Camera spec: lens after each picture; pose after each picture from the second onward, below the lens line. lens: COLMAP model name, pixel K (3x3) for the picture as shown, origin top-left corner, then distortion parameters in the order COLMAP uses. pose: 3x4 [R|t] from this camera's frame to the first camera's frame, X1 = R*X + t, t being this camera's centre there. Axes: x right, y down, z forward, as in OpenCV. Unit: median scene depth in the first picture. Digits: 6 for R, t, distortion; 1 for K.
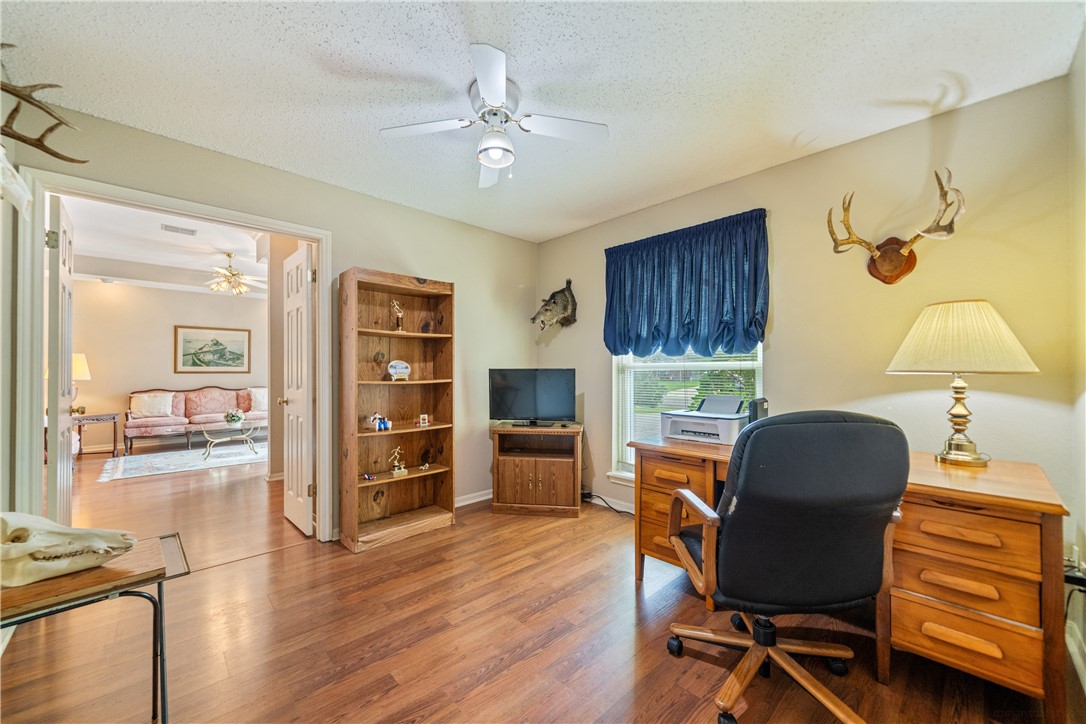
lens RADIAL K [[412.2, 0, 543.1], [0, 412.2, 367.7], [0, 0, 1]] dist [-0.002570, -0.000162]
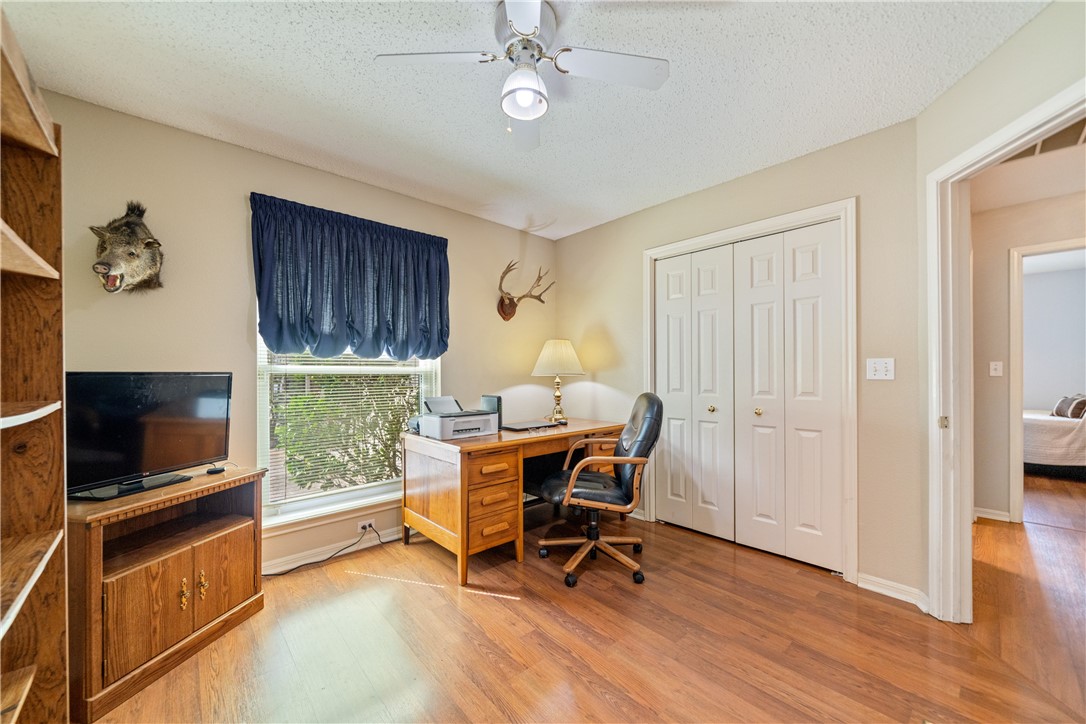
lens RADIAL K [[412.2, 0, 543.1], [0, 412.2, 367.7], [0, 0, 1]] dist [-0.002570, -0.000162]
pose [[0.032647, 0.012625, 0.999387, -0.578584], [-0.003244, 0.999916, -0.012526, 0.002139], [-0.999462, -0.002833, 0.032685, 0.595288]]
